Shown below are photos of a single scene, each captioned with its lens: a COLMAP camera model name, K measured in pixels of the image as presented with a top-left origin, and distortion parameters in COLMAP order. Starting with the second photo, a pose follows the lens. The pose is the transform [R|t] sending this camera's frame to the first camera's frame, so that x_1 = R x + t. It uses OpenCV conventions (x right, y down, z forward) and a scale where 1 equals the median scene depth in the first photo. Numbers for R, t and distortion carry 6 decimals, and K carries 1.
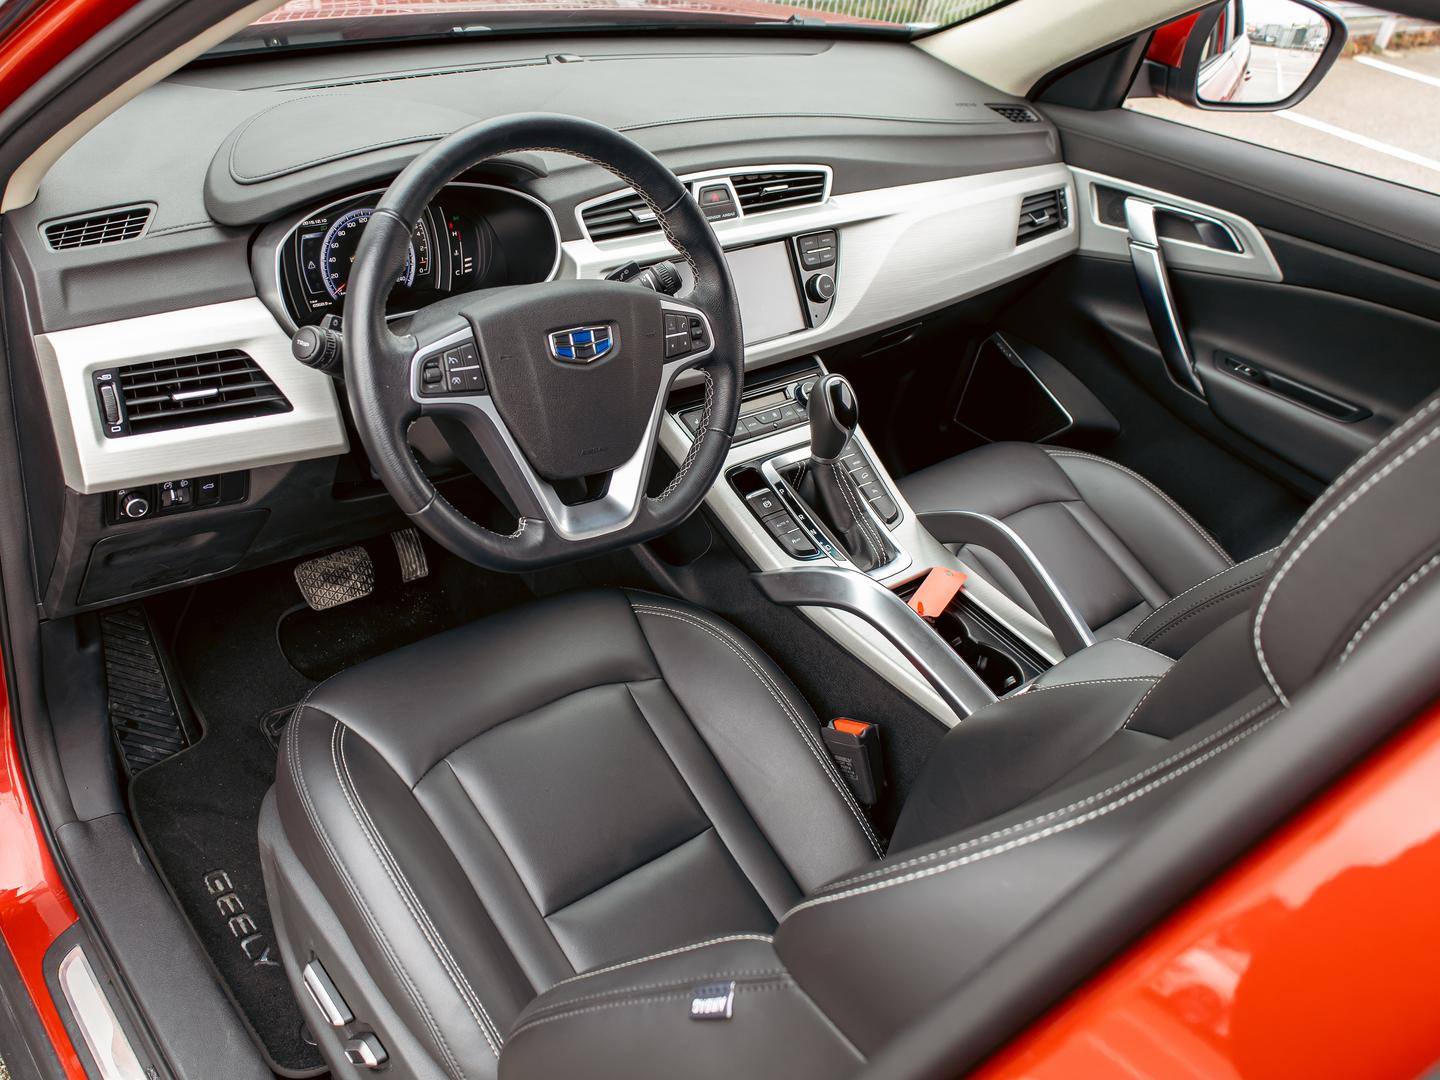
lens RADIAL K [[1217.1, 0, 718.0], [0, 1217.1, 583.1], [0, 0, 1]] dist [-0.000770, 0.001999]
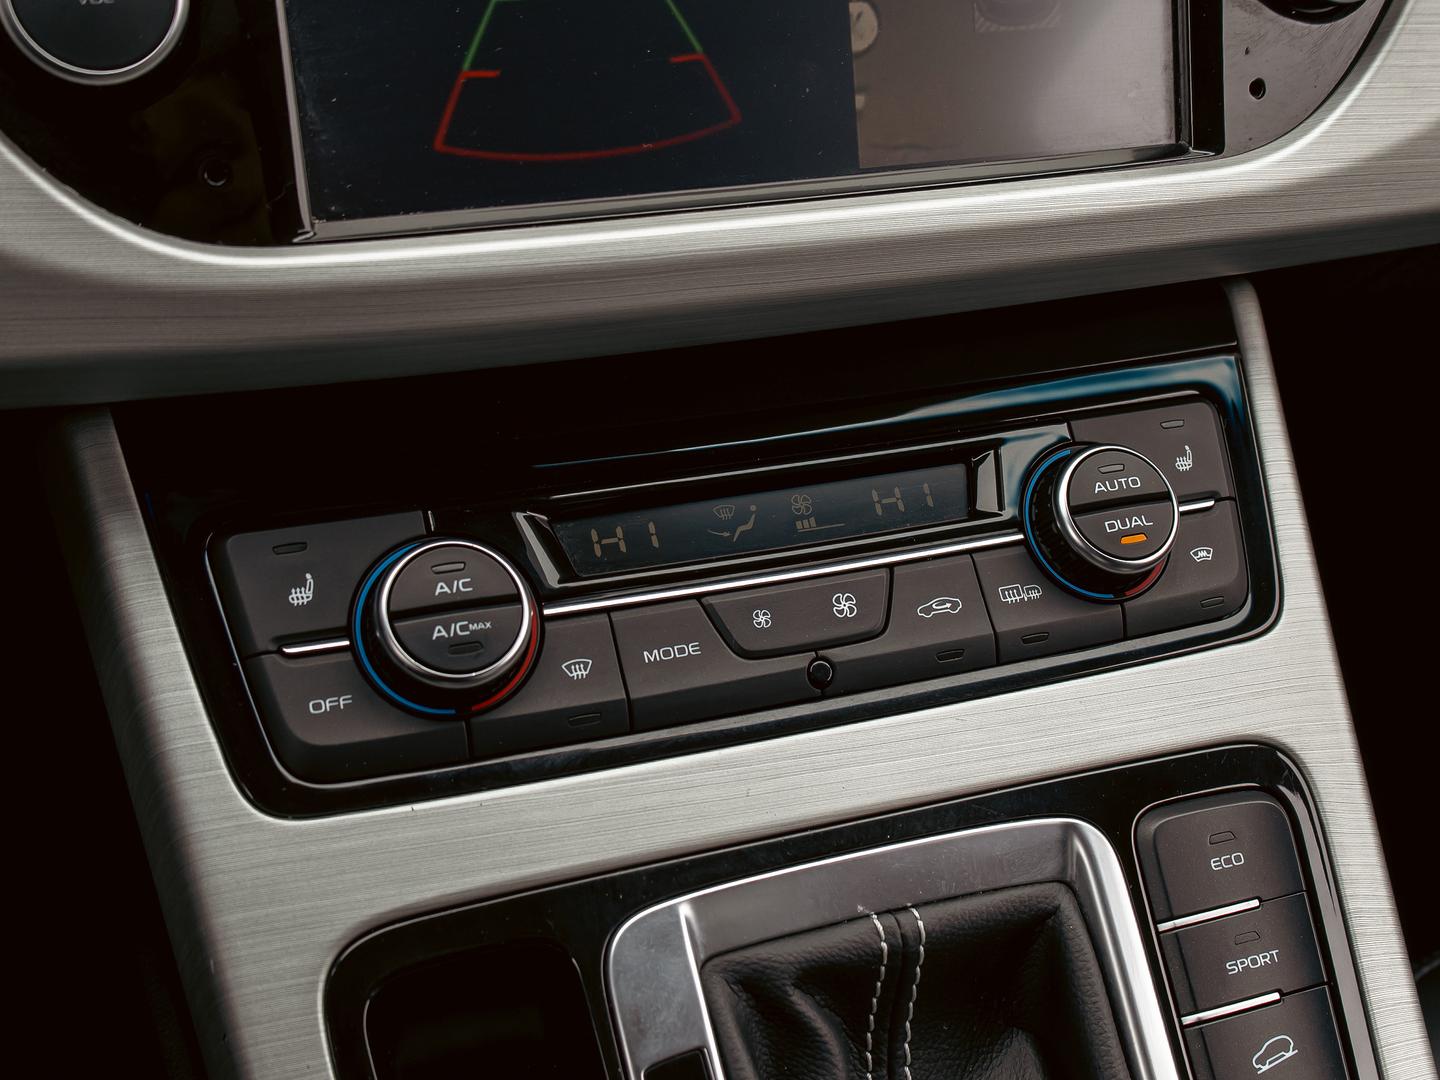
lens RADIAL K [[1217.1, 0, 718.0], [0, 1217.1, 583.1], [0, 0, 1]] dist [-0.000770, 0.001999]
pose [[0.908592, 0.255769, -0.330218, 0.085984], [-0.206413, 0.962255, 0.177368, -0.164248], [0.363119, -0.092994, 0.927091, 0.797769]]
